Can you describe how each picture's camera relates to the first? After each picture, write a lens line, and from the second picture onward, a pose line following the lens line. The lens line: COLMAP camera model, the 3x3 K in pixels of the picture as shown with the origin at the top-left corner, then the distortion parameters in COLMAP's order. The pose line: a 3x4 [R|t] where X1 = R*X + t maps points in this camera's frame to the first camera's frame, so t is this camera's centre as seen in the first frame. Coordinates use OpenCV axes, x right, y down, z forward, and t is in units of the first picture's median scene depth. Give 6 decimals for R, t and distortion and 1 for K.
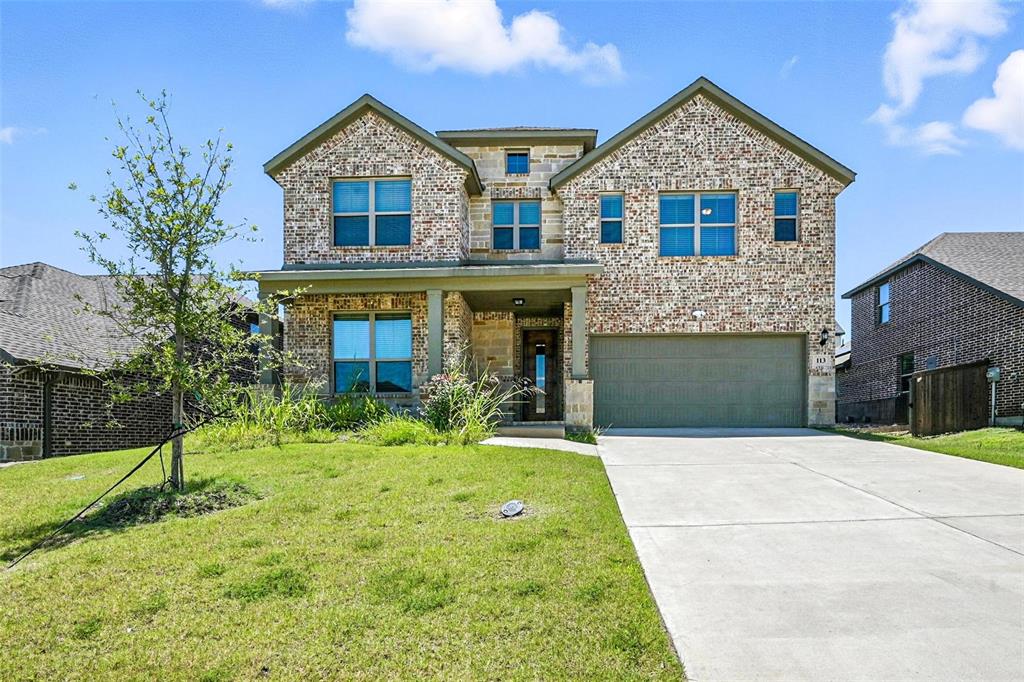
lens RADIAL K [[404.5, 0, 513.2], [0, 404.5, 338.8], [0, 0, 1]] dist [-0.002392, -0.000225]
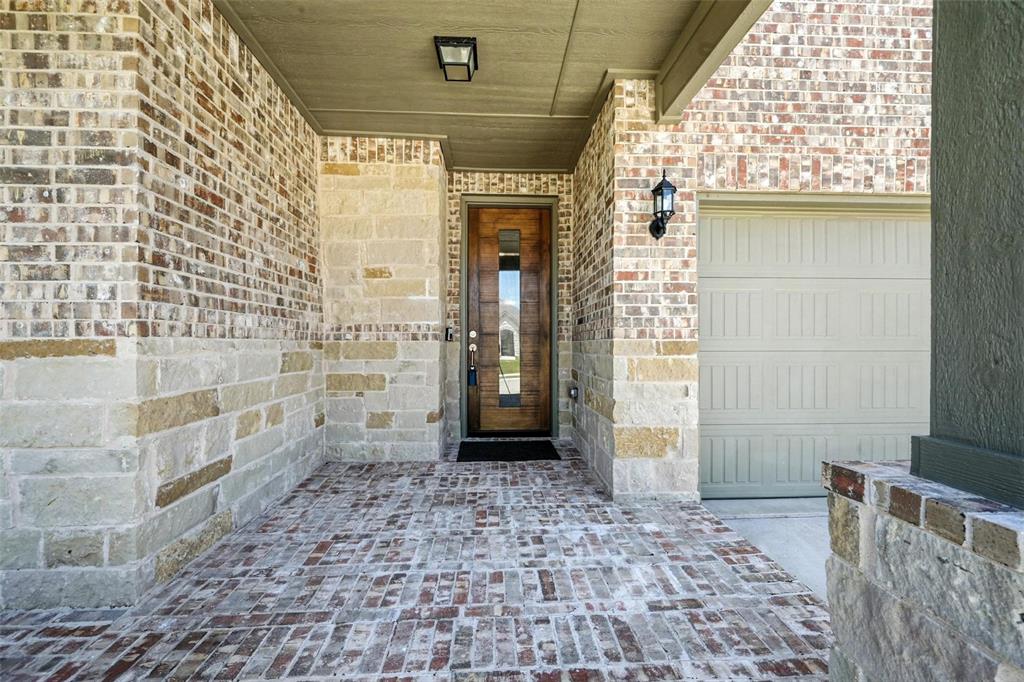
lens RADIAL K [[404.5, 0, 513.2], [0, 404.5, 338.8], [0, 0, 1]] dist [-0.002392, -0.000225]
pose [[0.987654, -0.005686, 0.156547, 0.007831], [-0.023595, 0.982540, 0.184549, 0.041100], [-0.154863, -0.185964, 0.970276, 0.704289]]
